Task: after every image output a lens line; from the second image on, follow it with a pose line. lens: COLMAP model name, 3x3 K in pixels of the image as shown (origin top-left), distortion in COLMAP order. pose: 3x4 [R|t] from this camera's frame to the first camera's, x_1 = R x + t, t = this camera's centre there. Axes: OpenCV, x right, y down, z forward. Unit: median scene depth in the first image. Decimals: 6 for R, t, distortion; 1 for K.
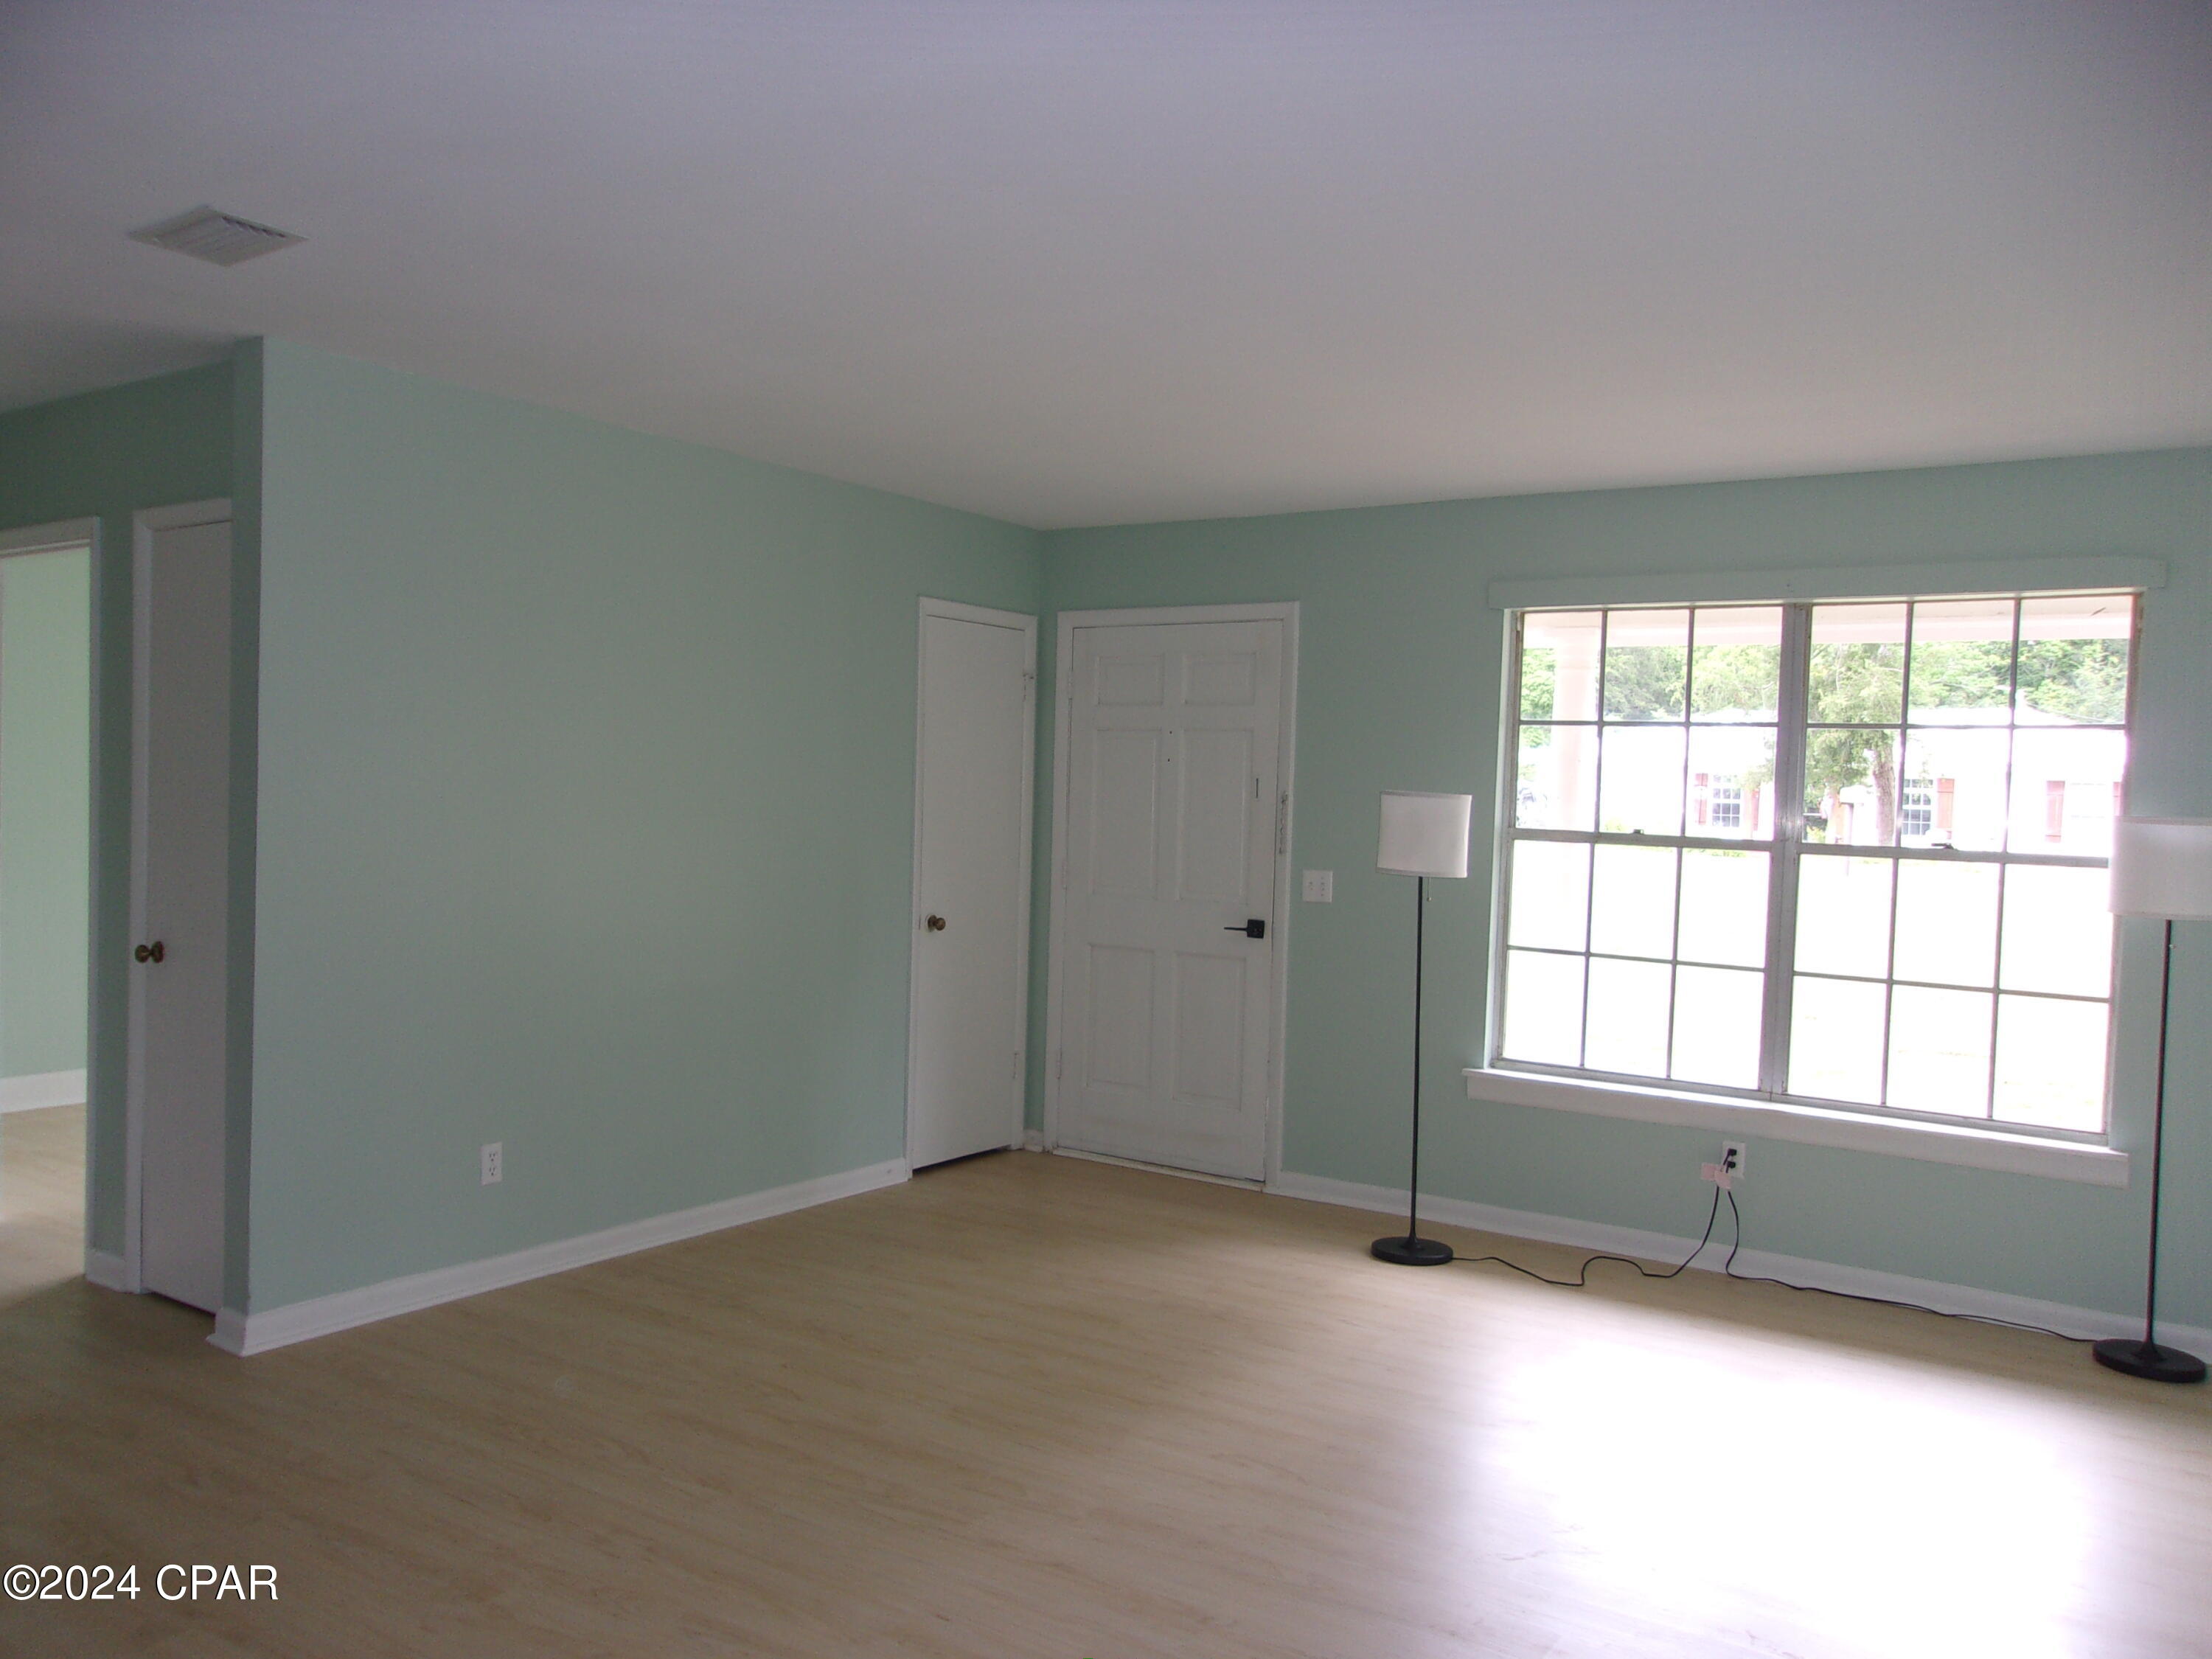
lens RADIAL K [[1747.2, 0, 1063.6], [0, 1747.2, 820.7], [0, 0, 1]] dist [-0.030059, 0.082946]
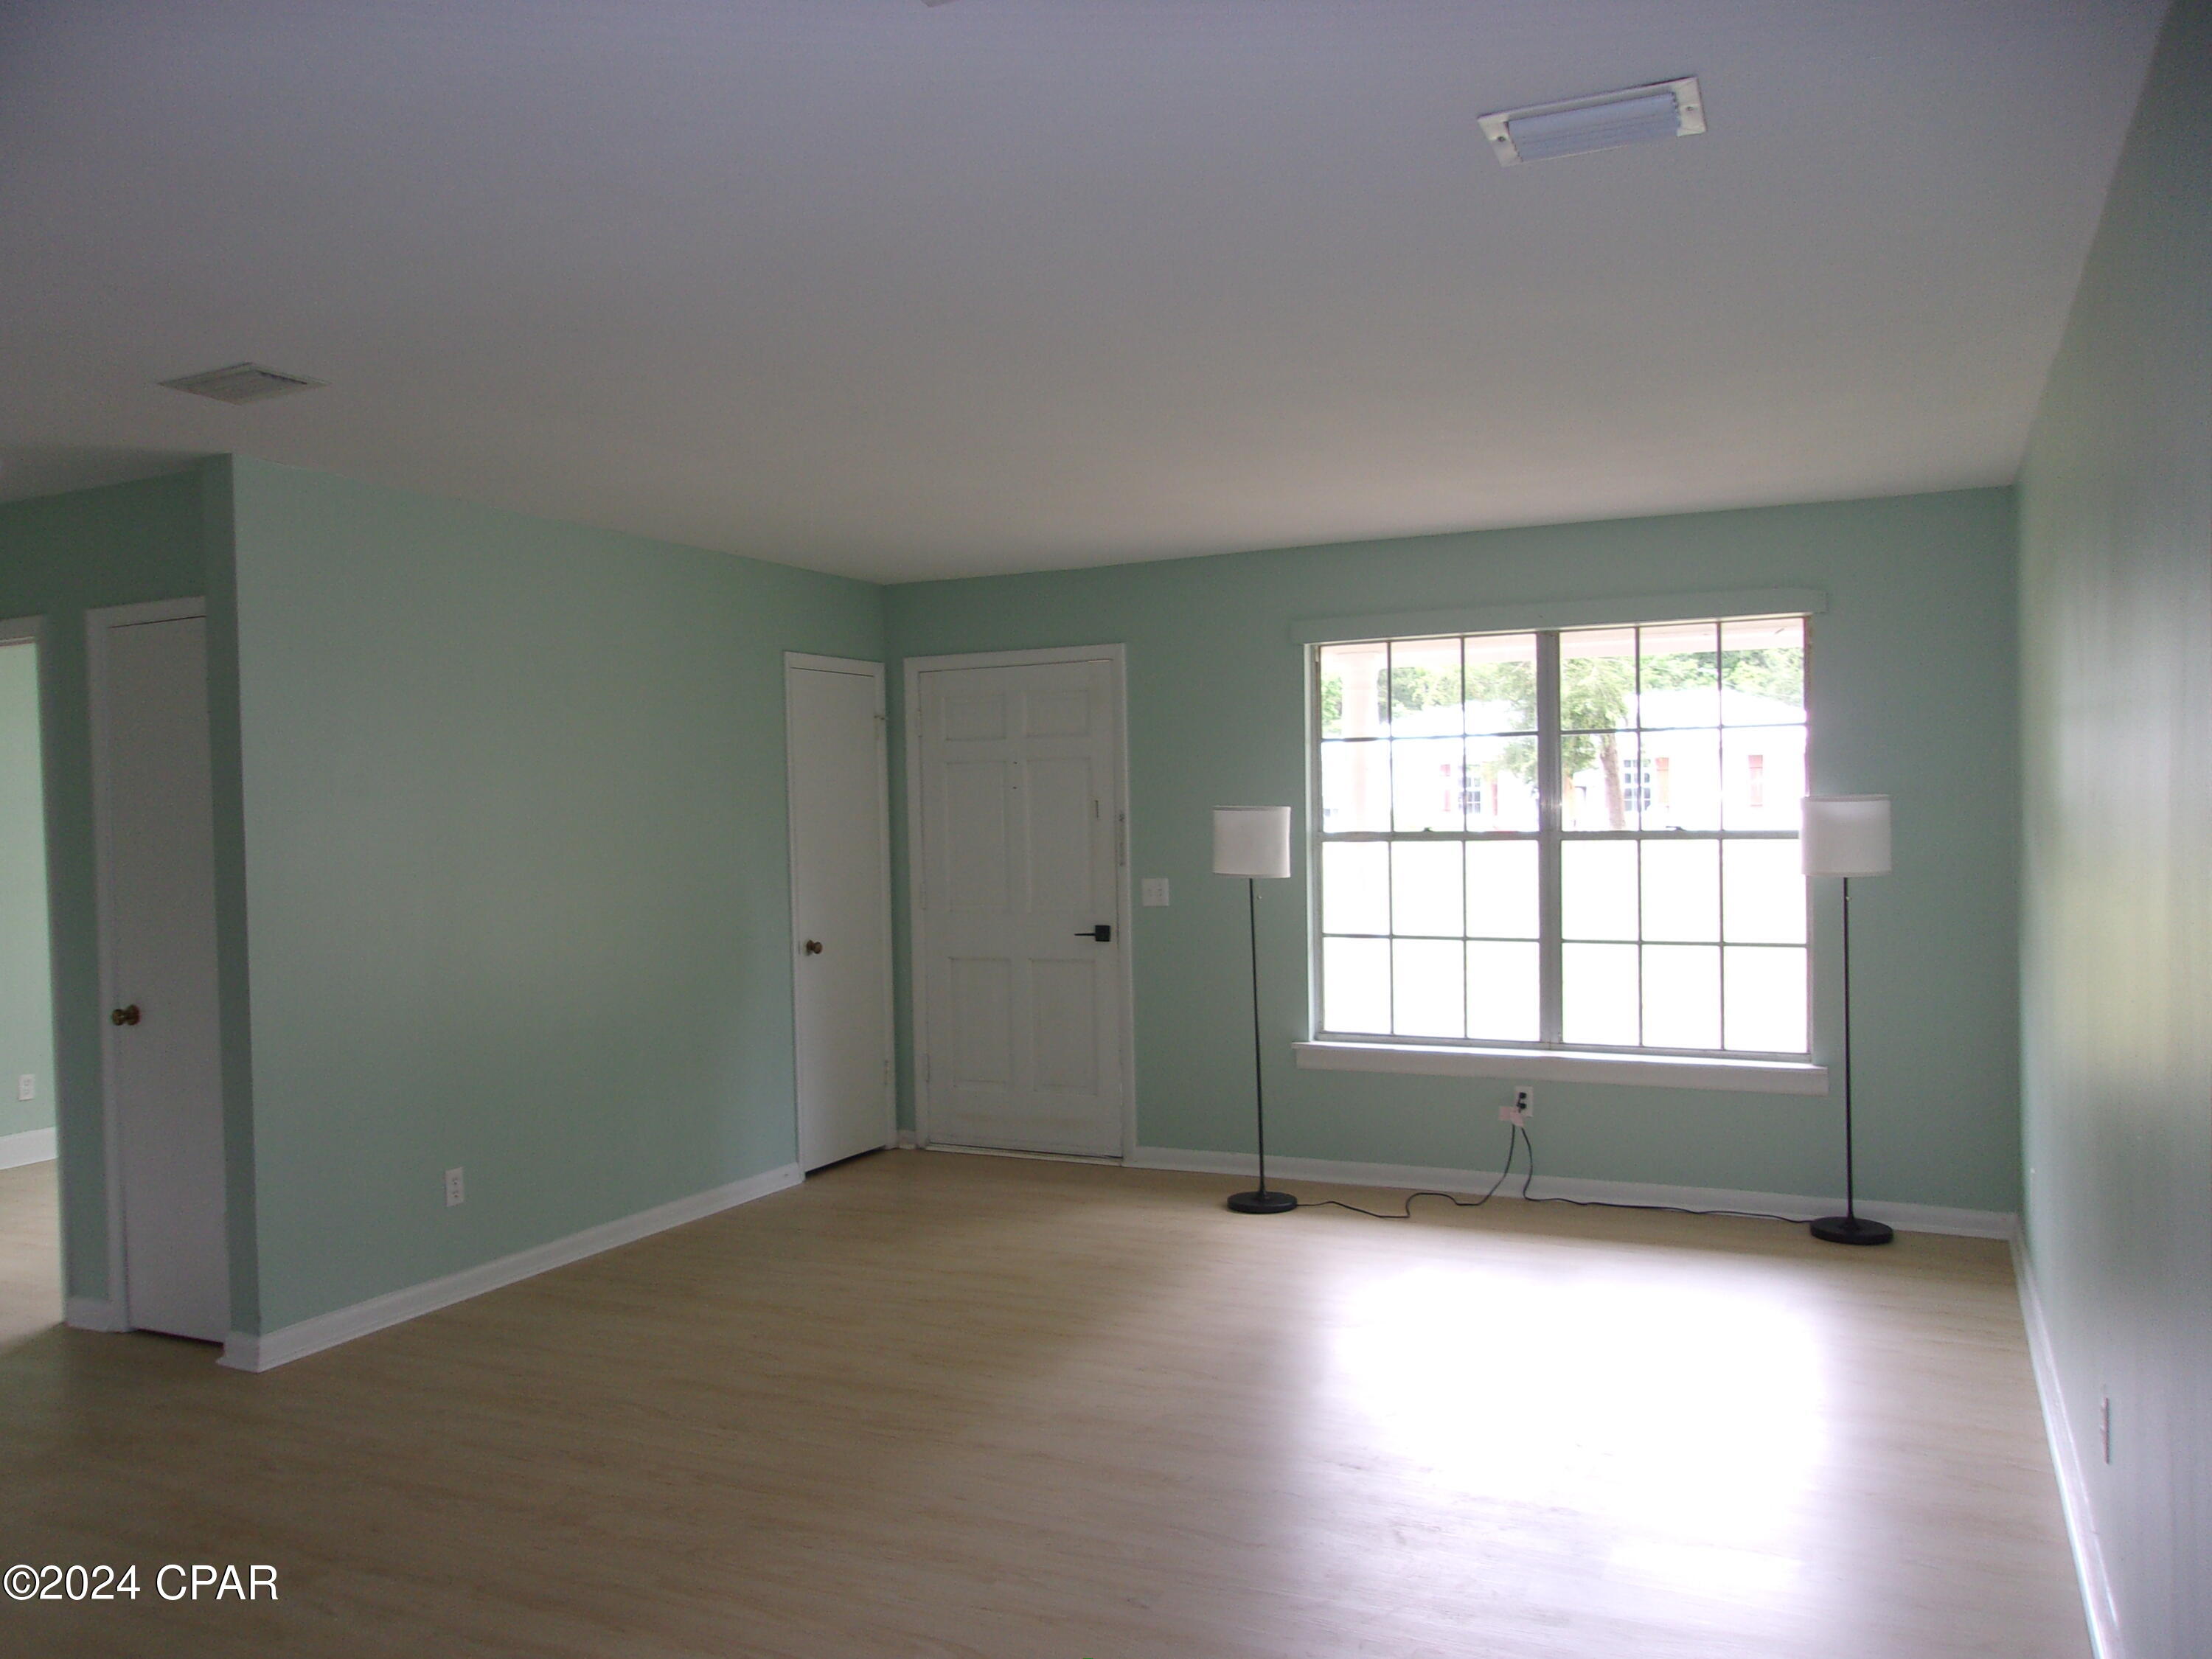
lens RADIAL K [[1747.2, 0, 1066.3], [0, 1747.2, 804.1], [0, 0, 1]] dist [-0.030059, 0.082946]
pose [[0.988867, -0.052053, 0.139401, -0.077140], [0.054799, 0.998370, -0.015925, -0.005594], [-0.138345, 0.023387, 0.990108, -0.134598]]
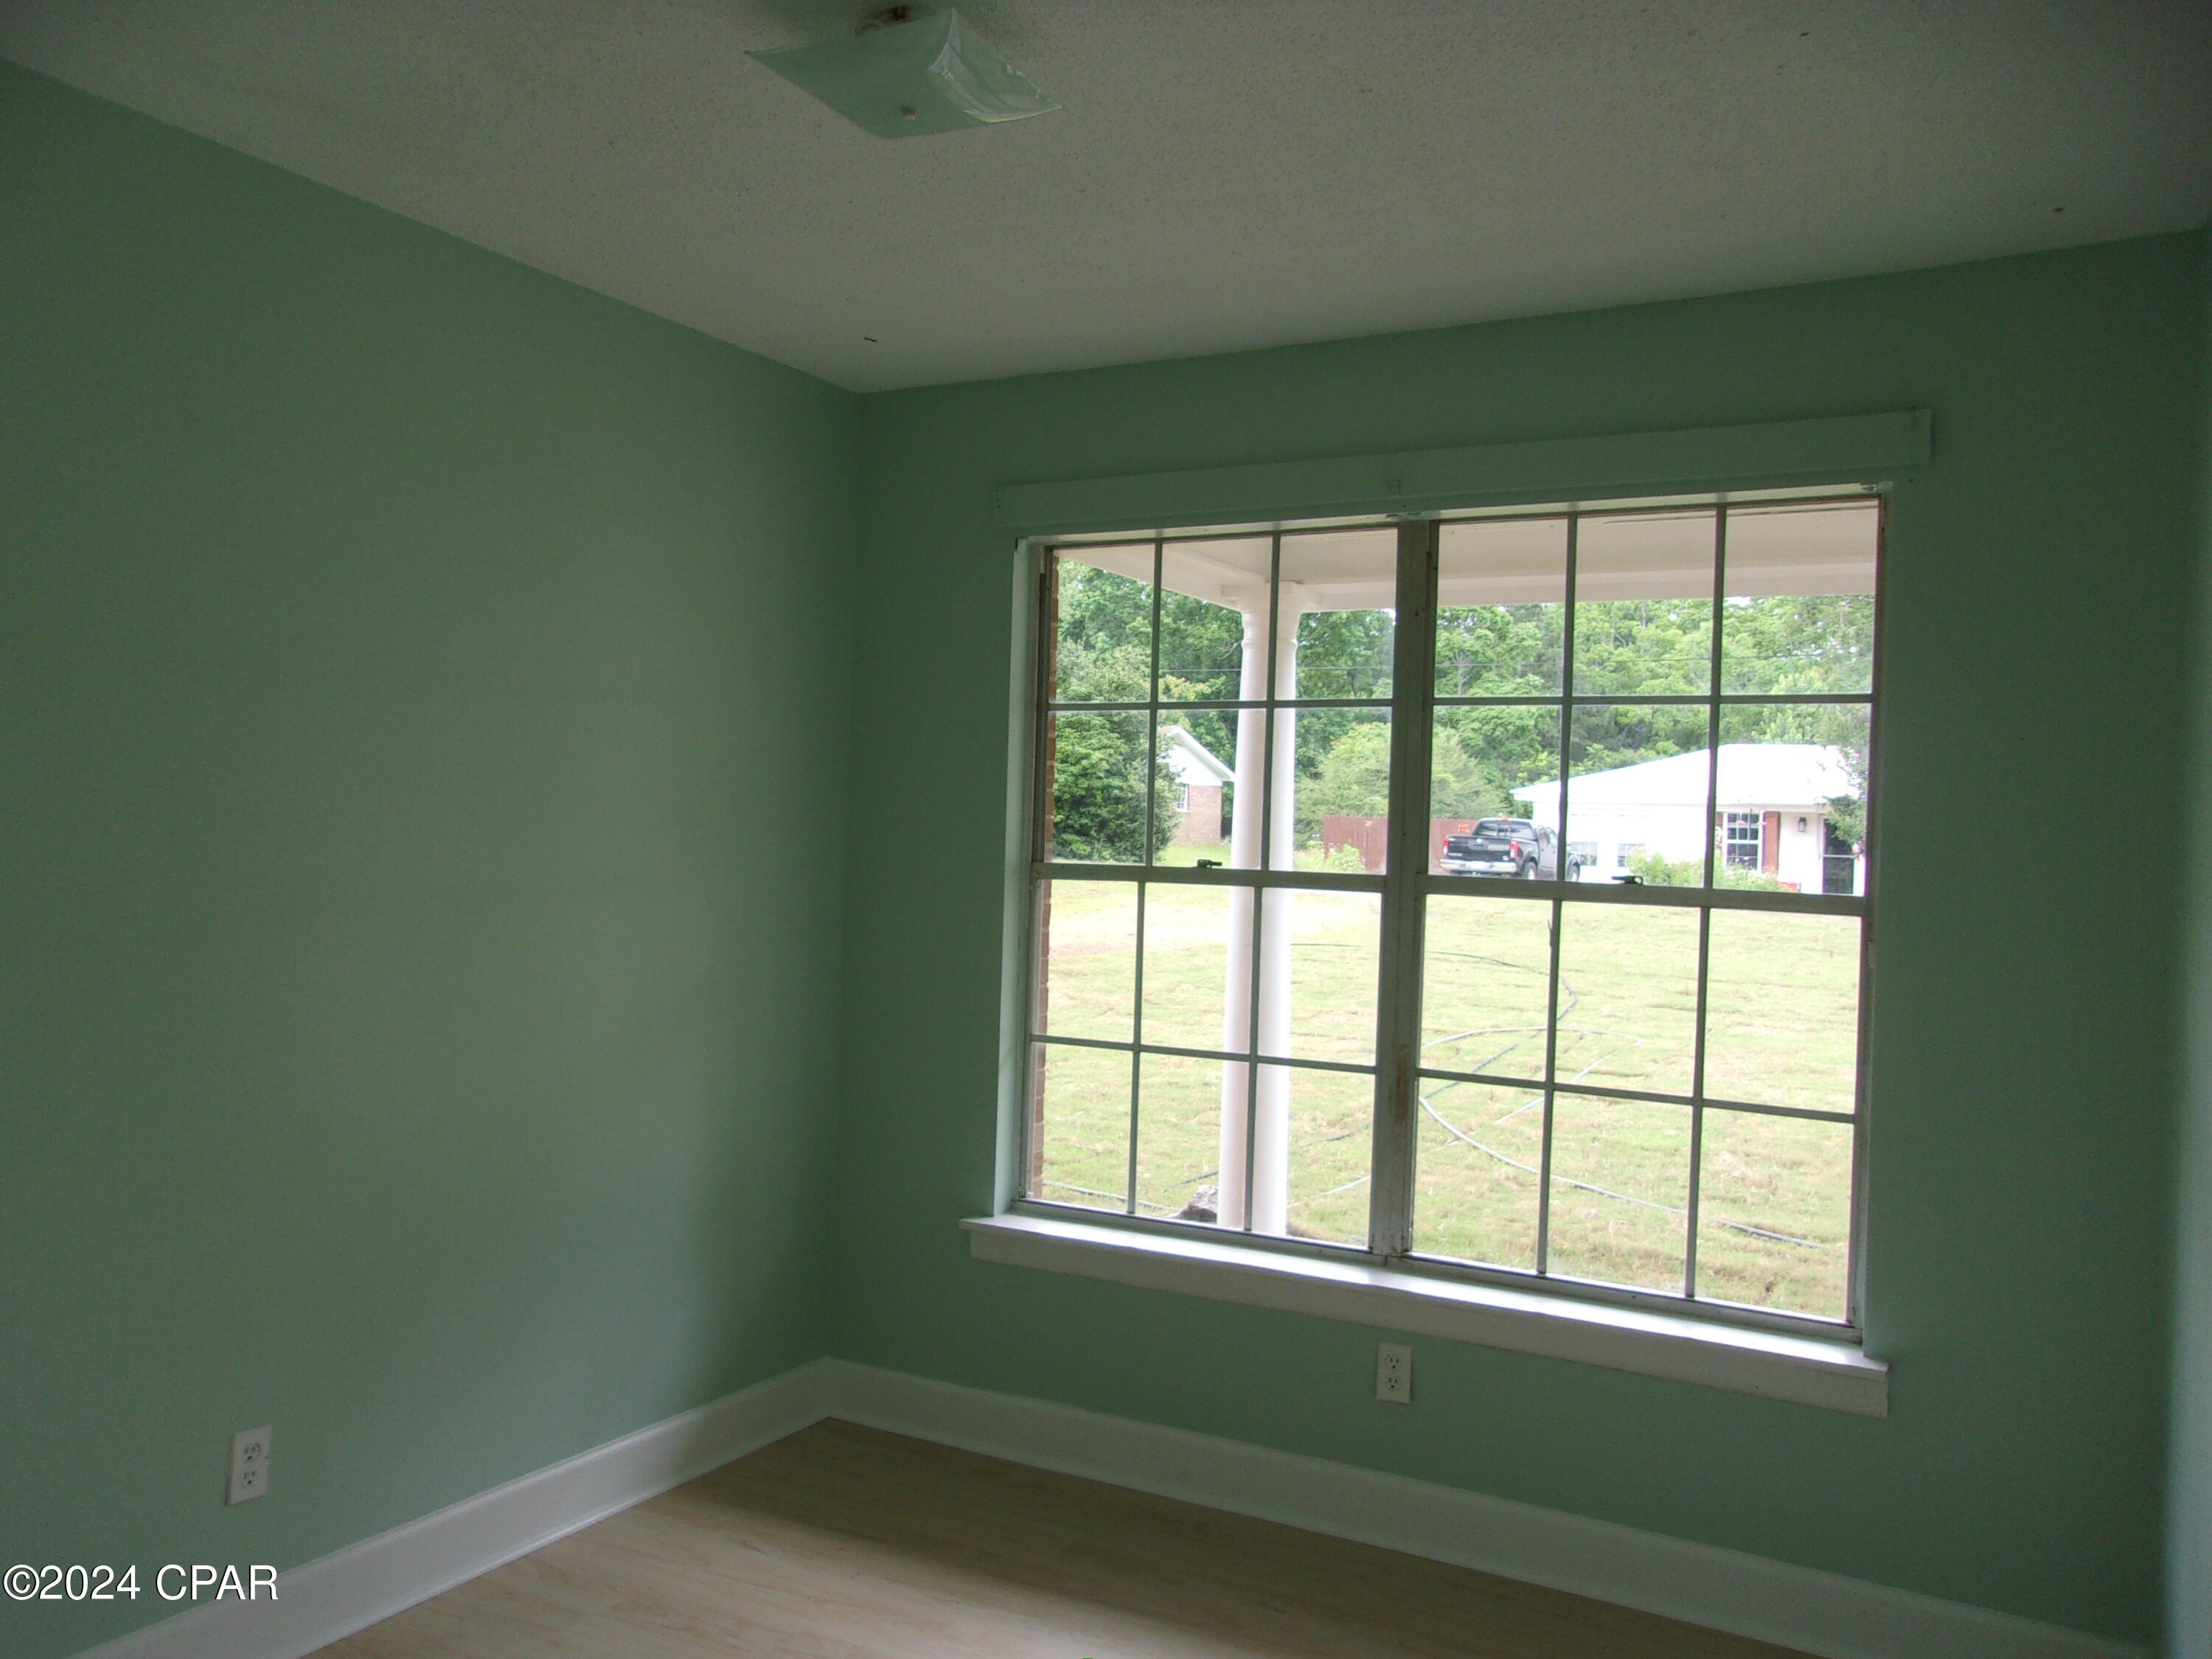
lens RADIAL K [[1747.2, 0, 1098.7], [0, 1747.2, 827.6], [0, 0, 1]] dist [-0.030059, 0.082946]
pose [[0.992122, 0.003103, 0.125237, 0.214809], [0.001330, 0.999376, -0.035298, 0.016981], [-0.125268, 0.035187, 0.991499, 0.351460]]
